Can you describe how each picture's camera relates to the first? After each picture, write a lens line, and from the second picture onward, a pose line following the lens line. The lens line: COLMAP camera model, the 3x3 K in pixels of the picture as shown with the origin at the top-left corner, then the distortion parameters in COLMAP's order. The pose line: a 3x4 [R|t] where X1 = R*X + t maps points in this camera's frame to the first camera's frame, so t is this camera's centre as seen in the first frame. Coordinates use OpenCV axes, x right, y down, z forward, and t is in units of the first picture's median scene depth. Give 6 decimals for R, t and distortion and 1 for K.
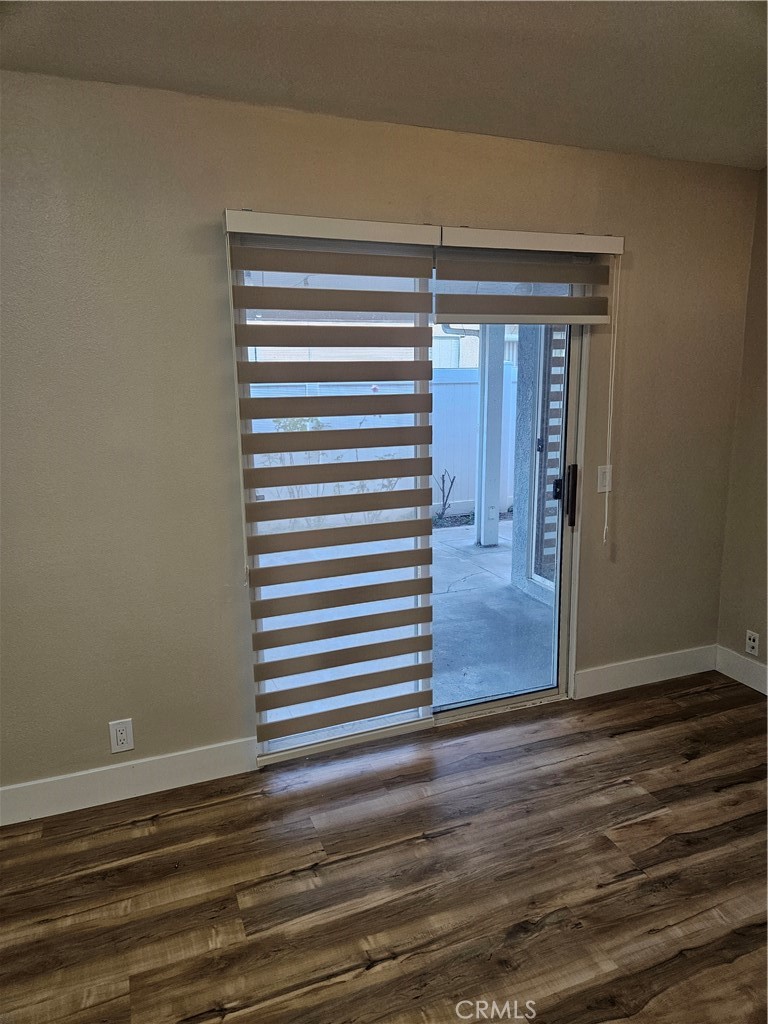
lens RADIAL K [[683.0, 0, 381.5], [0, 683.0, 516.2], [0, 0, 1]] dist [0.057109, -0.036282]
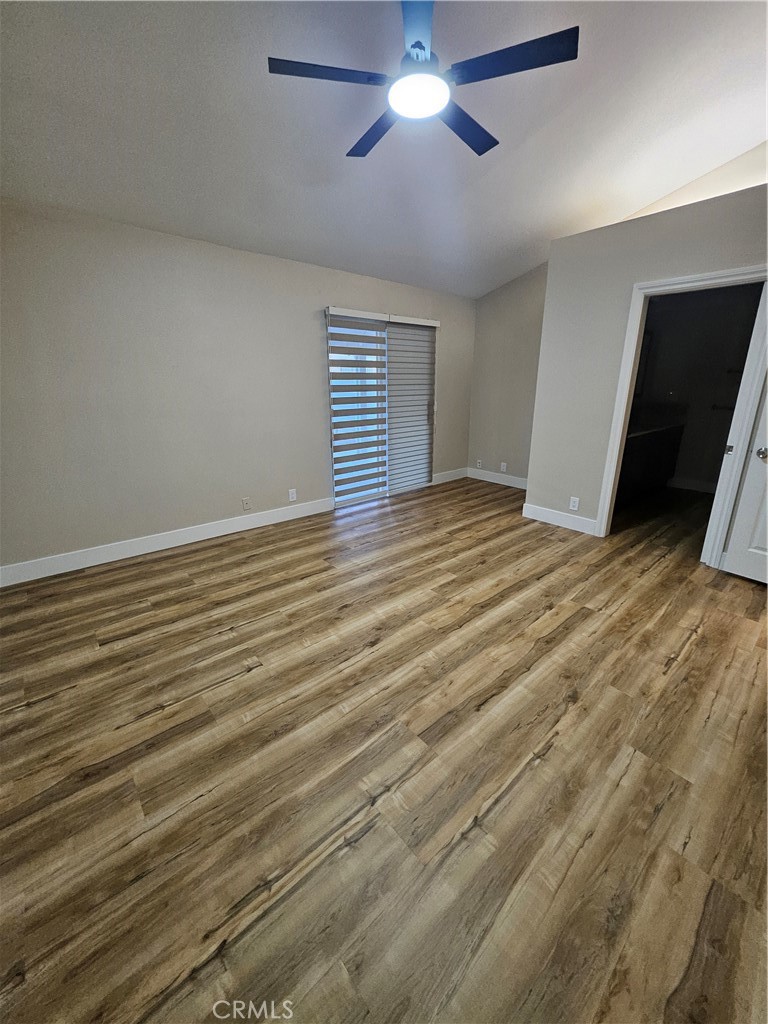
lens RADIAL K [[405.9, 0, 379.6], [0, 405.9, 502.5], [0, 0, 1]] dist [0.000936, -0.000678]
pose [[0.945944, -0.084485, 0.313133, -0.627537], [0.057888, 0.993954, 0.093301, 0.237669], [-0.319122, -0.070131, 0.945115, -0.760524]]
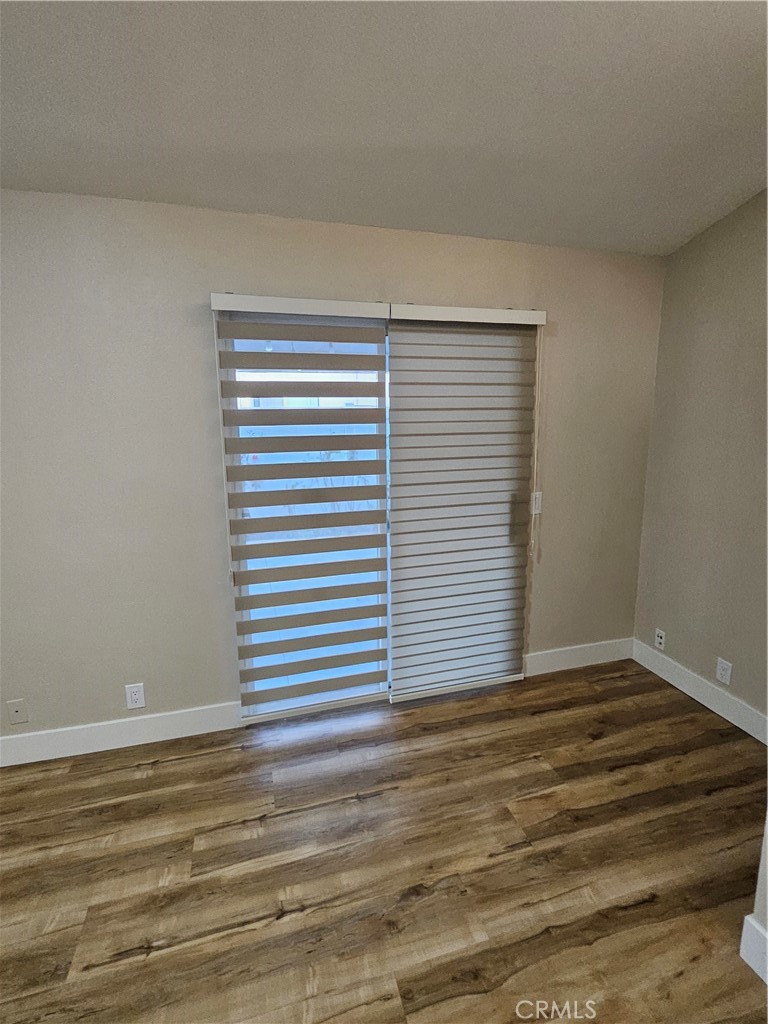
lens RADIAL K [[493.1, 0, 381.1], [0, 493.1, 502.6], [0, 0, 1]] dist [0.000996, 0.004576]
pose [[0.995569, 0.022603, -0.091281, 0.178353], [-0.024600, 0.999481, -0.020817, -0.042353], [0.090763, 0.022970, 0.995608, 0.123224]]
